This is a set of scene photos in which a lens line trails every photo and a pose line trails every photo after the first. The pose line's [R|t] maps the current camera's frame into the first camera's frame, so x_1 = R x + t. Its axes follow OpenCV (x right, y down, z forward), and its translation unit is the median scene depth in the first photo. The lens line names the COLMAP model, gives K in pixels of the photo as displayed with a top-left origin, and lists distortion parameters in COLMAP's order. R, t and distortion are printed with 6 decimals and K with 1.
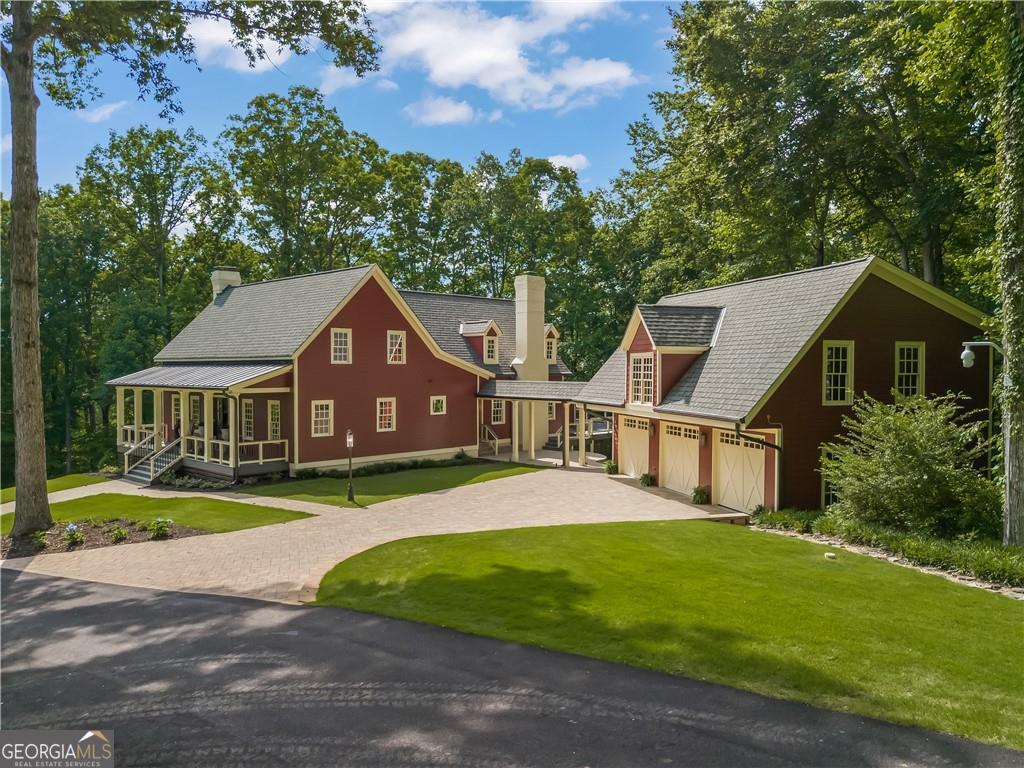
lens RADIAL K [[710.0, 0, 514.9], [0, 710.0, 383.5], [0, 0, 1]] dist [0.006510, -0.000117]
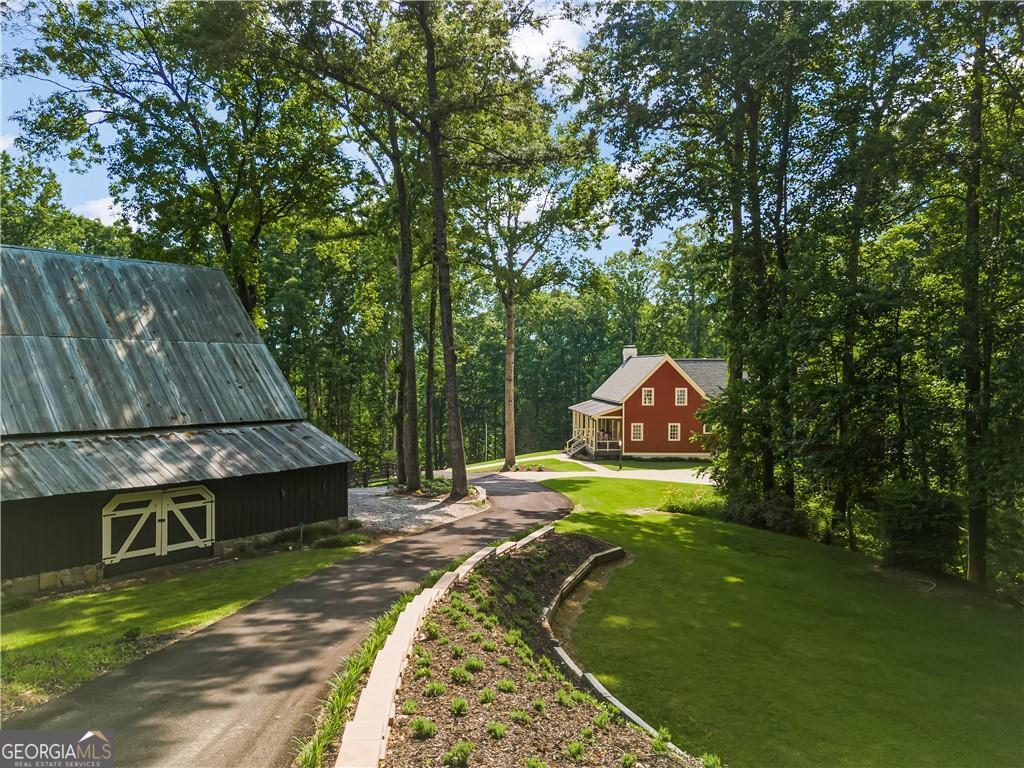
lens RADIAL K [[710.0, 0, 511.1], [0, 710.0, 381.4], [0, 0, 1]] dist [0.006510, -0.000117]
pose [[0.712556, 0.012038, -0.701512, 0.895505], [-0.015715, 0.999876, 0.001195, -0.092726], [0.701439, 0.010173, 0.712657, -0.708530]]
